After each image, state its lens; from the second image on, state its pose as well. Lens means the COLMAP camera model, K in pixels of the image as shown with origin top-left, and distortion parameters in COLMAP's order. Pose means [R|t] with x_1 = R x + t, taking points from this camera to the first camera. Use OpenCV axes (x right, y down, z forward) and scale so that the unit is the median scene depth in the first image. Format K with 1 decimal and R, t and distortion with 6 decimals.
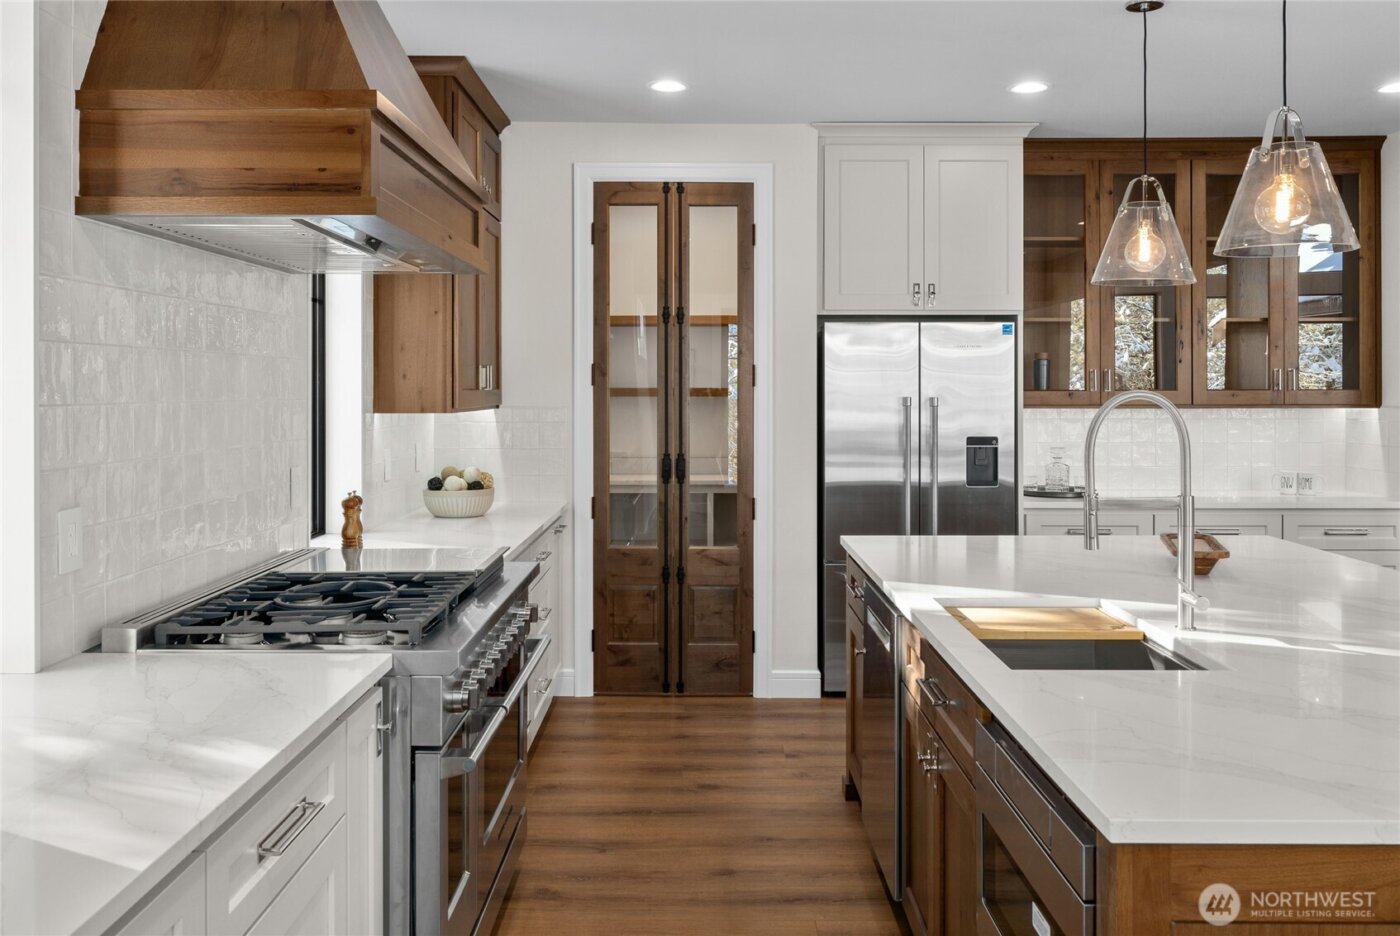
lens RADIAL K [[1175.2, 0, 700.0], [0, 1175.2, 468.0], [0, 0, 1]] dist [-0.001800, 0.000178]
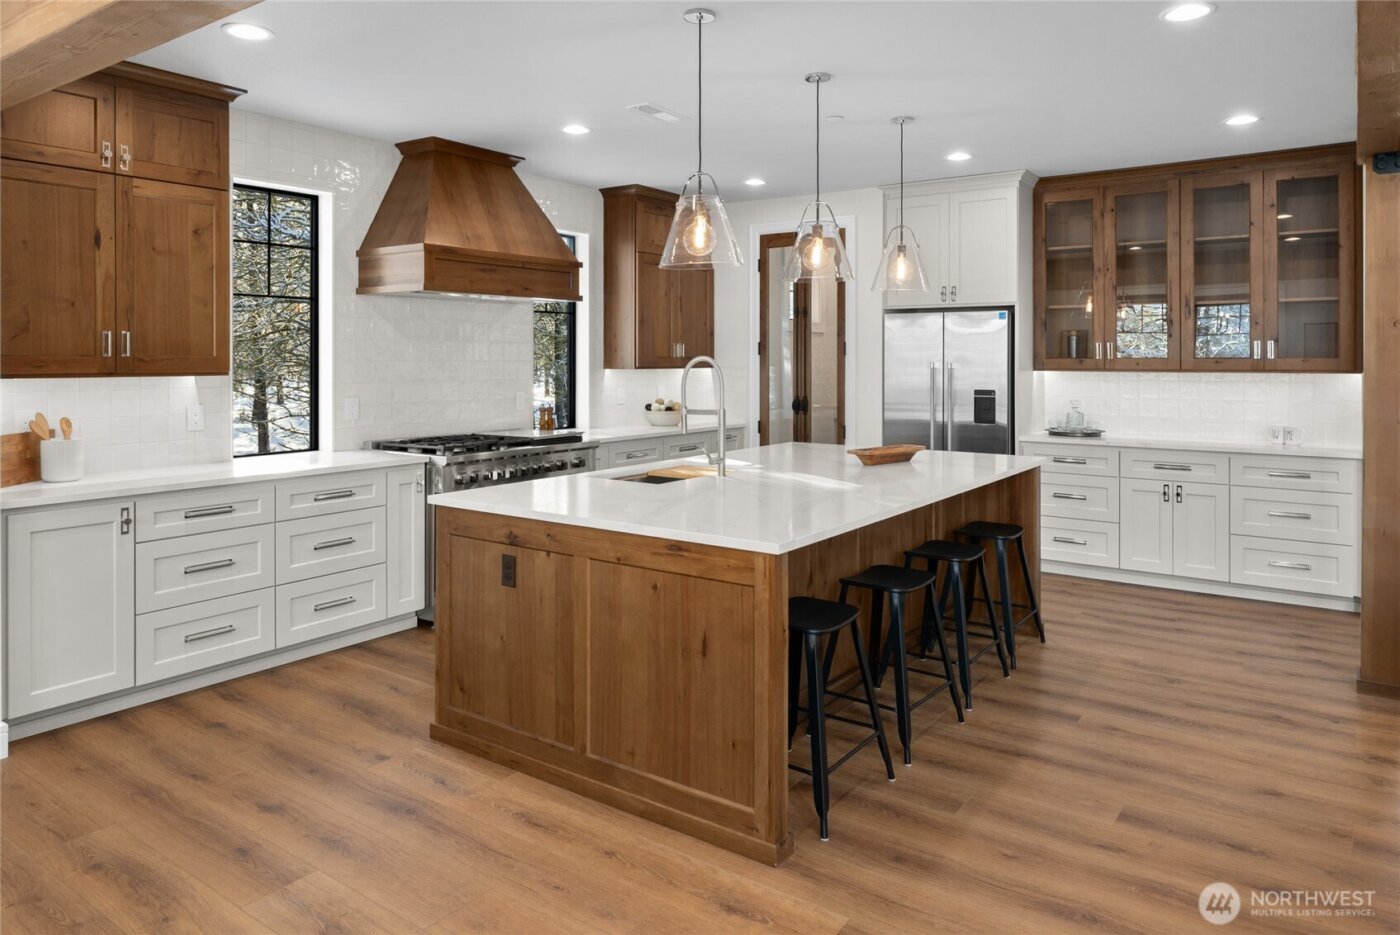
lens RADIAL K [[913.9, 0, 700.0], [0, 913.9, 467.5], [0, 0, 1]] dist [0.021326, -0.000098]
pose [[0.819990, 0.071262, -0.567925, 0.608425], [-0.039586, 0.996904, 0.067934, 0.006266], [0.571008, -0.033223, 0.820272, -0.147807]]
